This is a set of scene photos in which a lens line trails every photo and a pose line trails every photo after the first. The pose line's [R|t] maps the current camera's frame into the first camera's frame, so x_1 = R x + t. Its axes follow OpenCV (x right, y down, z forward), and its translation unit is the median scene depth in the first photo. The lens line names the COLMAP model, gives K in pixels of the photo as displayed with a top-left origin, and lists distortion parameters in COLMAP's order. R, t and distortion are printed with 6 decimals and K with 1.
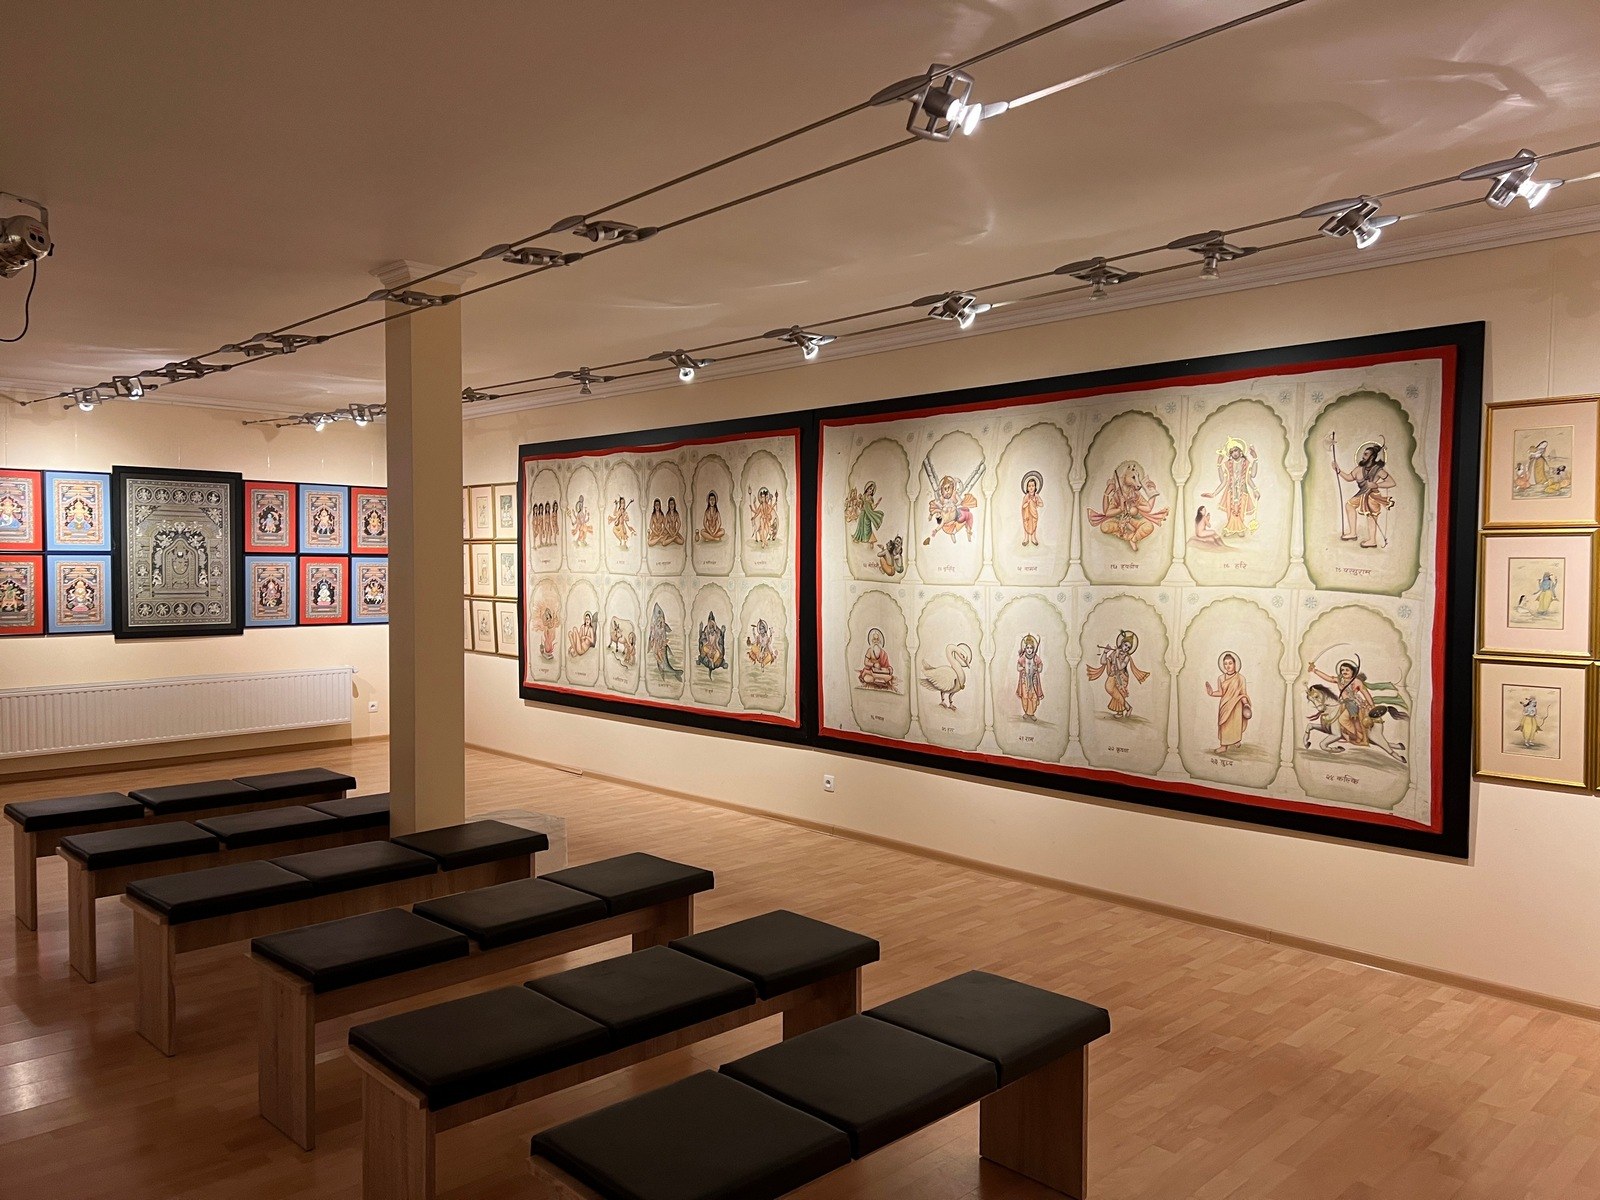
lens RADIAL K [[1203.9, 0, 798.6], [0, 1203.9, 605.9], [0, 0, 1]] dist [0.030203, -0.032038]
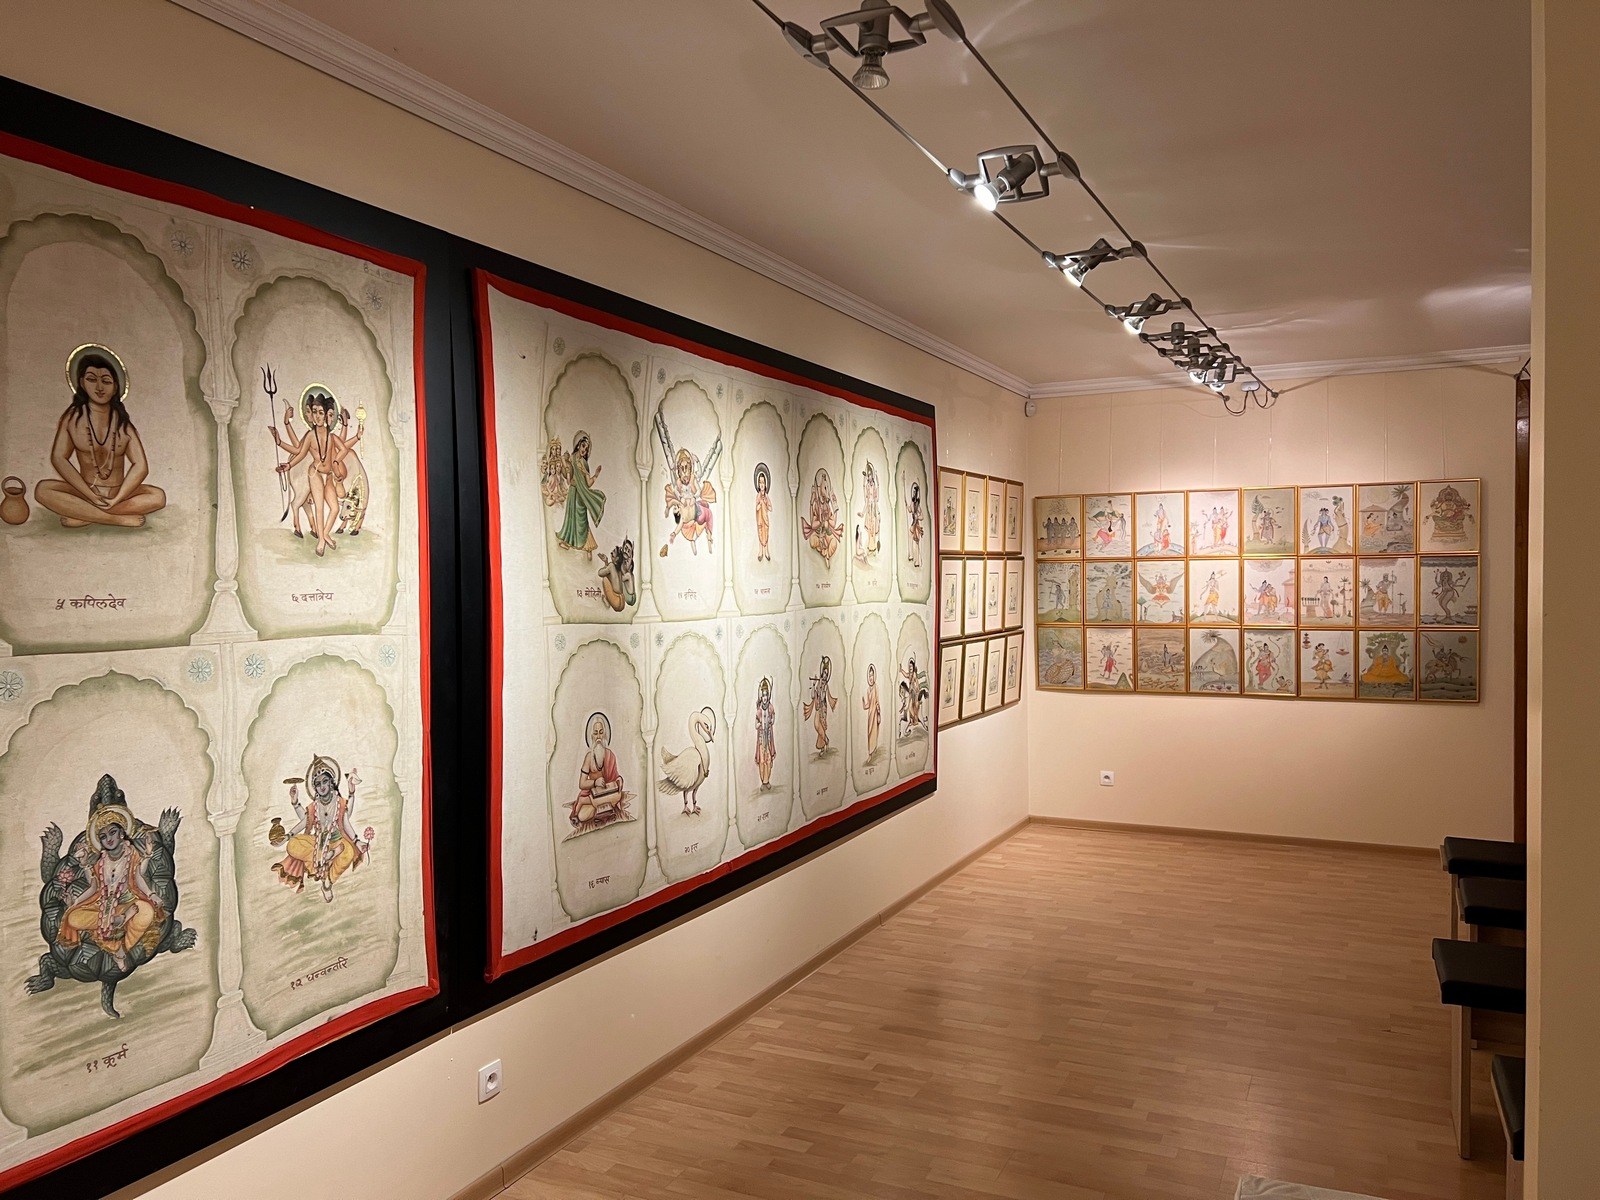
lens RADIAL K [[1203.9, 0, 801.1], [0, 1203.9, 586.8], [0, 0, 1]] dist [0.030203, -0.032038]
pose [[-0.363516, -0.011965, 0.931511, -0.470304], [0.040054, 0.998792, 0.028460, -0.048822], [-0.930726, 0.047656, -0.362598, 1.130153]]
